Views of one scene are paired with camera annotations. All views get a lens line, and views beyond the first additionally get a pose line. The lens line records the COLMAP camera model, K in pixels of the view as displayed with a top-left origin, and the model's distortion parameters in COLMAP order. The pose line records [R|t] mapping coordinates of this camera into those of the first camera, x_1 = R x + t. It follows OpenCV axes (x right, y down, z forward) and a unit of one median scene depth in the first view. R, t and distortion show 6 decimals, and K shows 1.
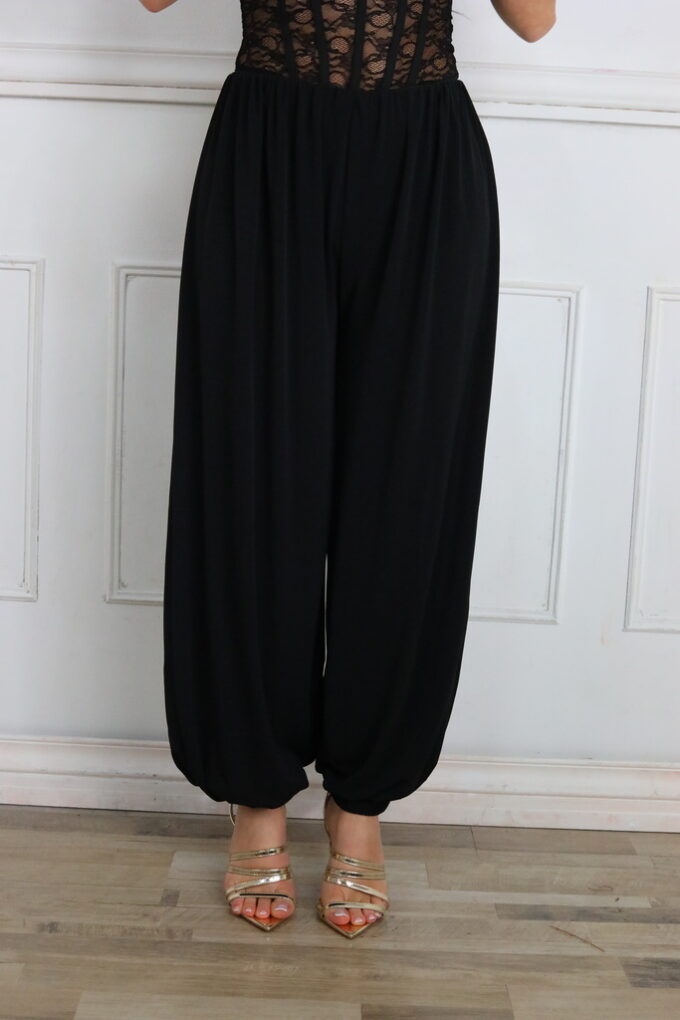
lens RADIAL K [[1491.7, 0, 333.7], [0, 1491.7, 510.5], [0, 0, 1]] dist [-0.112394, 0.000000]
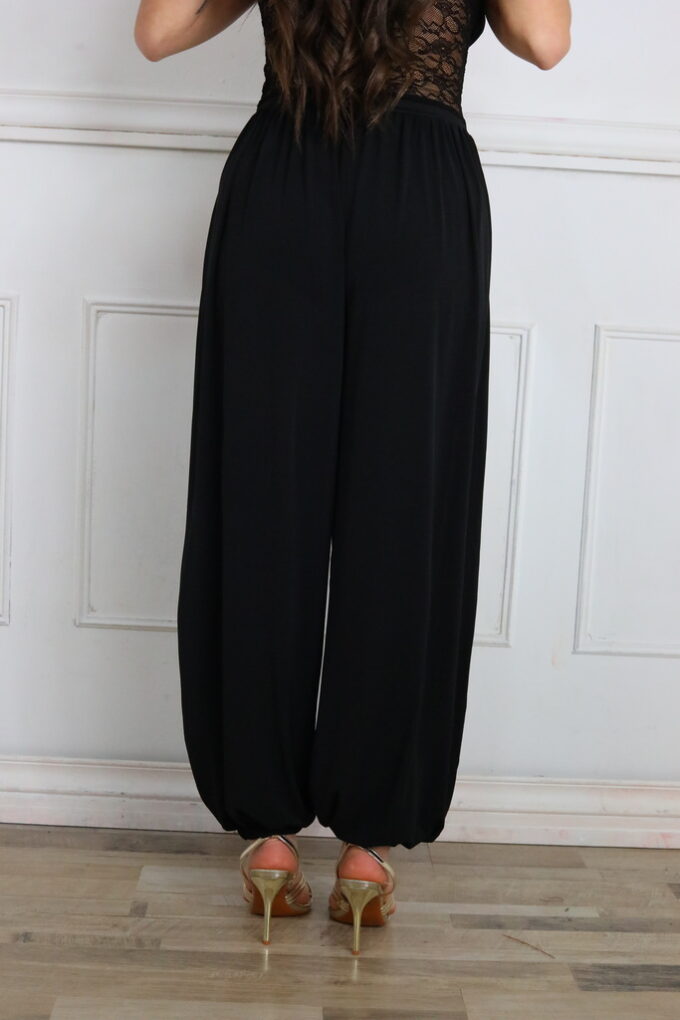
lens RADIAL K [[1491.7, 0, 331.3], [0, 1491.7, 511.4], [0, 0, 1]] dist [-0.112394, 0.000000]
pose [[0.999641, 0.001503, 0.026732, -0.002997], [-0.000993, 0.999817, -0.019100, 0.001421], [-0.026756, 0.019067, 0.999460, -0.043653]]
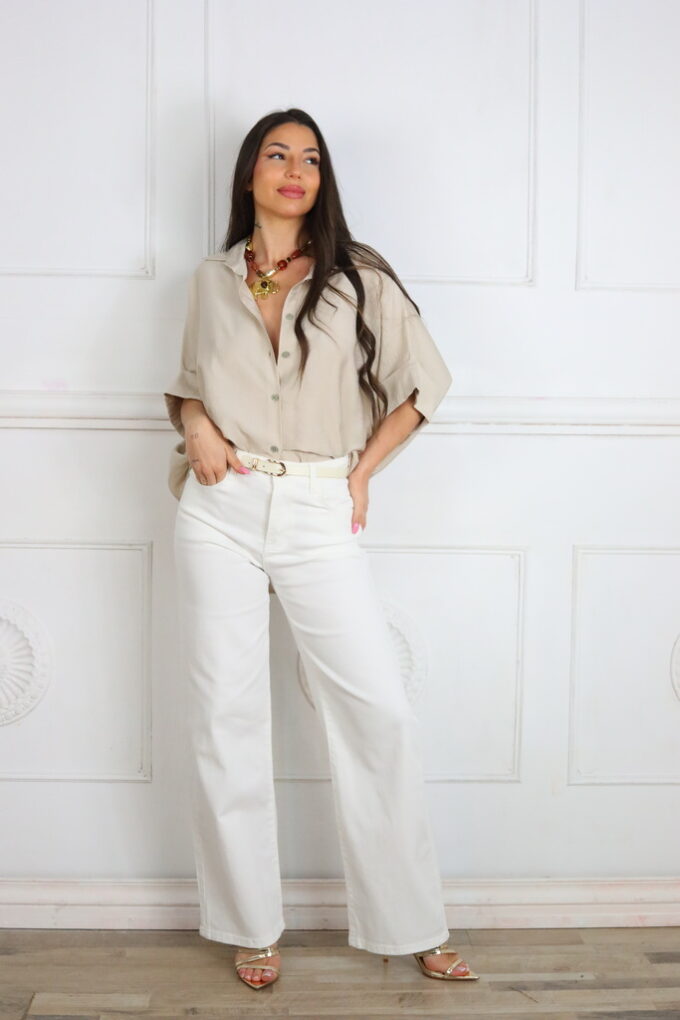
lens RADIAL K [[1491.7, 0, 332.3], [0, 1491.7, 508.7], [0, 0, 1]] dist [-0.112394, 0.000000]
pose [[0.998556, -0.035521, 0.040306, -0.079490], [0.038593, 0.996192, -0.078185, -0.083258], [-0.037375, 0.079628, 0.996124, -0.437732]]
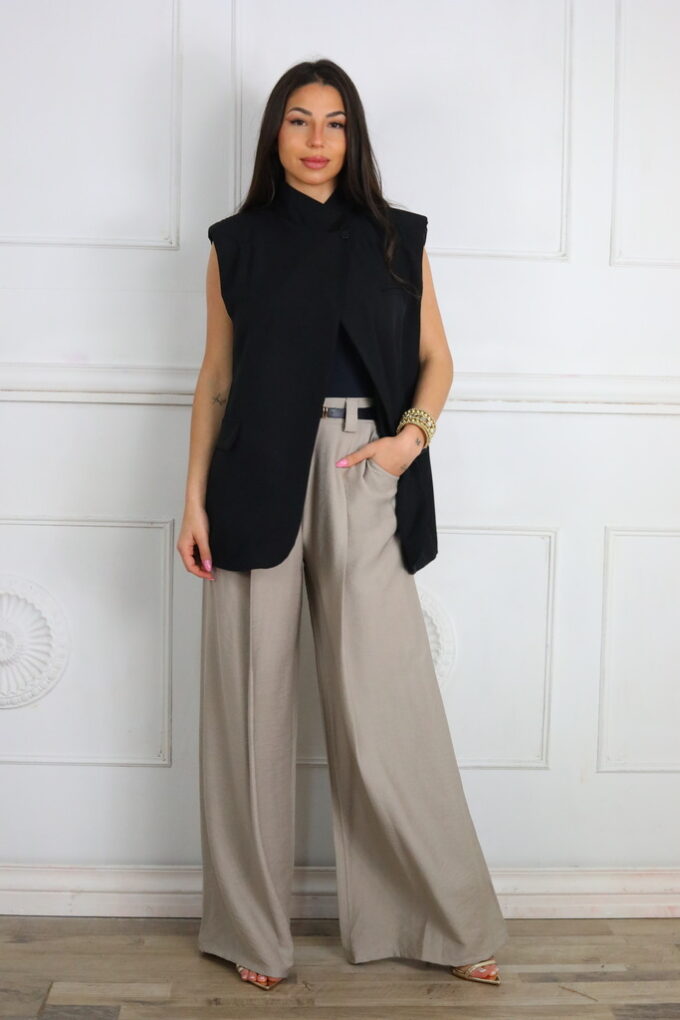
lens RADIAL K [[1491.7, 0, 333.0], [0, 1491.7, 506.5], [0, 0, 1]] dist [-0.112394, 0.000000]
pose [[0.998659, -0.028106, 0.043468, -0.107486], [0.031210, 0.996883, -0.072464, -0.076774], [-0.041295, 0.073724, 0.996423, -0.399389]]
